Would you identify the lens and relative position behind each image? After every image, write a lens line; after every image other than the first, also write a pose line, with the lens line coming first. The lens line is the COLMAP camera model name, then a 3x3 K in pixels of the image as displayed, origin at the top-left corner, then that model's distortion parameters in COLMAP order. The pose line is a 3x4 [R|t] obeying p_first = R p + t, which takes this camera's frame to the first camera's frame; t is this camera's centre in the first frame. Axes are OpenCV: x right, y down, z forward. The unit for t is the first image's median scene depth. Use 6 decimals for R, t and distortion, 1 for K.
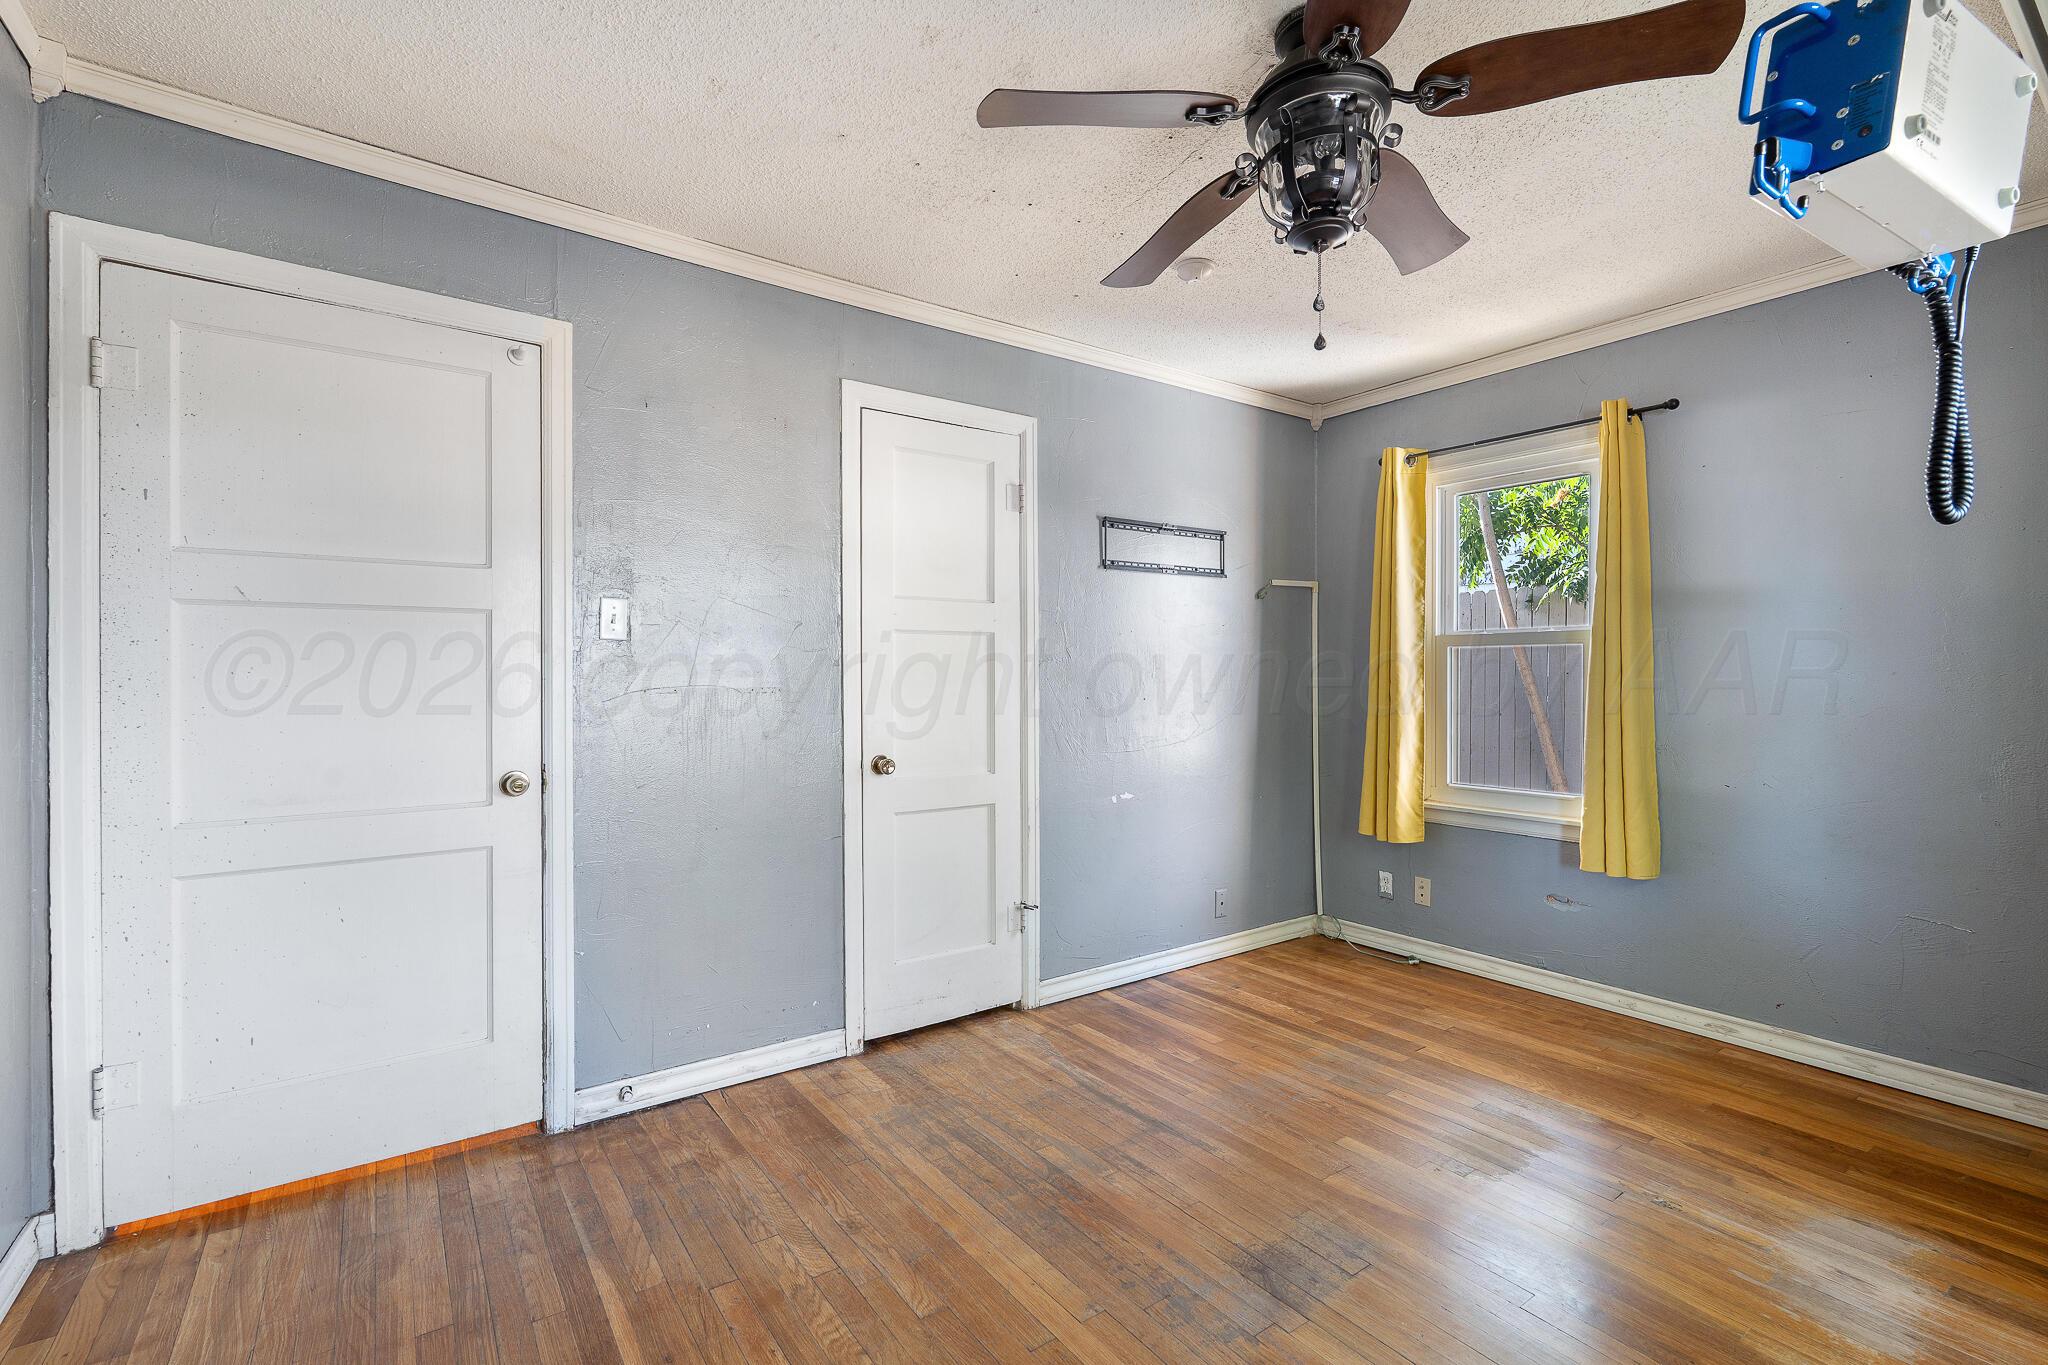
lens RADIAL K [[912.2, 0, 1024.9], [0, 912.2, 682.0], [0, 0, 1]] dist [0.001006, -0.000170]
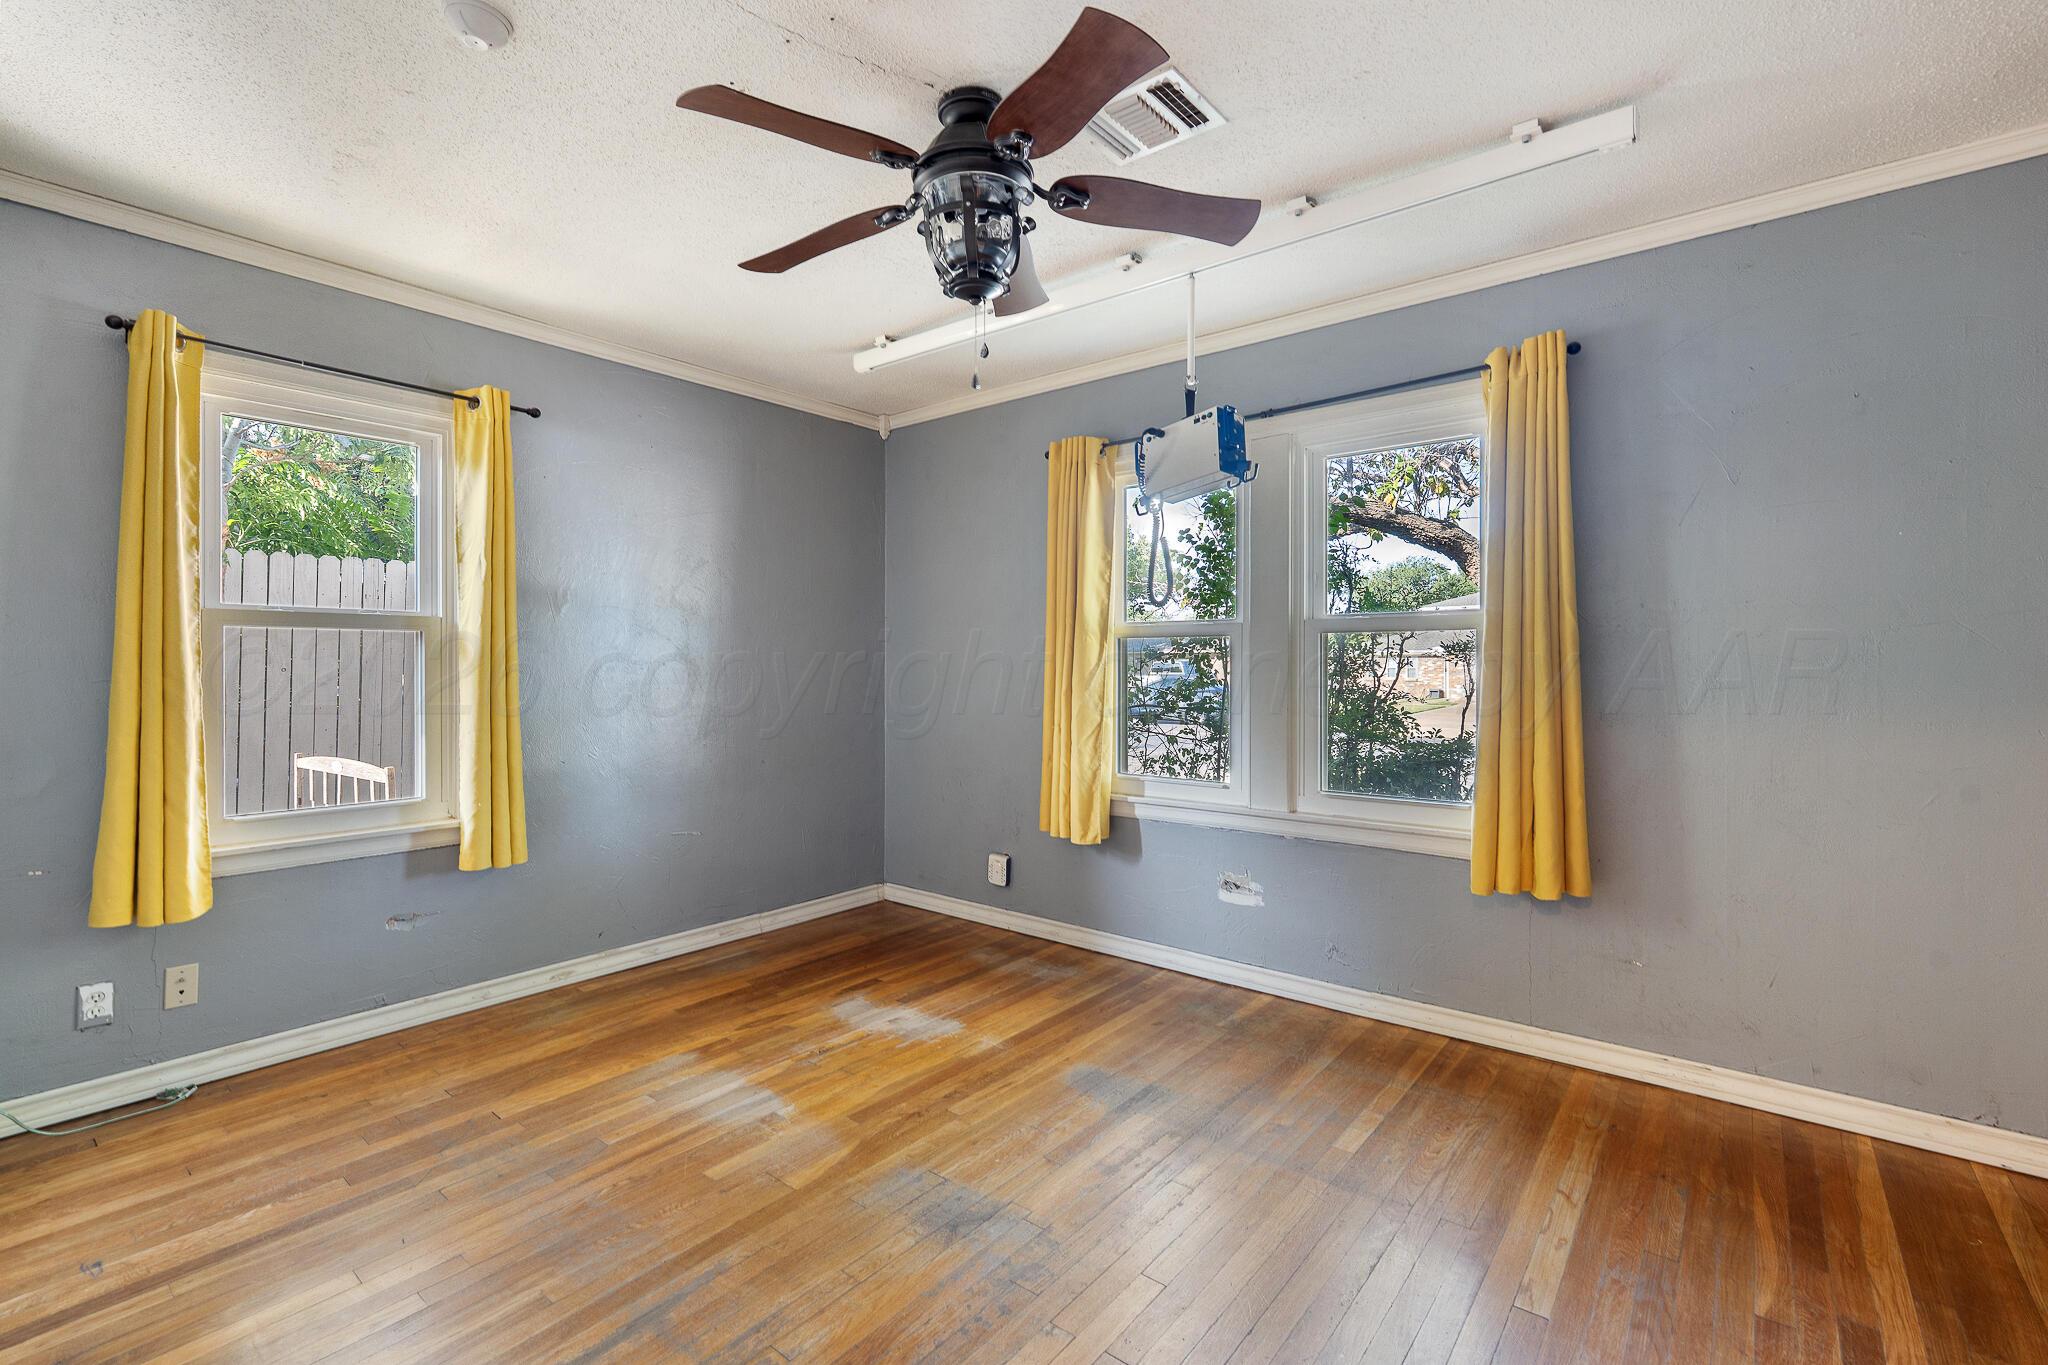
lens RADIAL K [[912.2, 0, 1024.4], [0, 912.2, 665.2], [0, 0, 1]] dist [0.001006, -0.000170]
pose [[-0.271134, 0.000325, 0.962542, -0.483463], [0.004752, 0.999988, 0.001001, -0.005980], [-0.962530, 0.004845, -0.271132, 0.741341]]
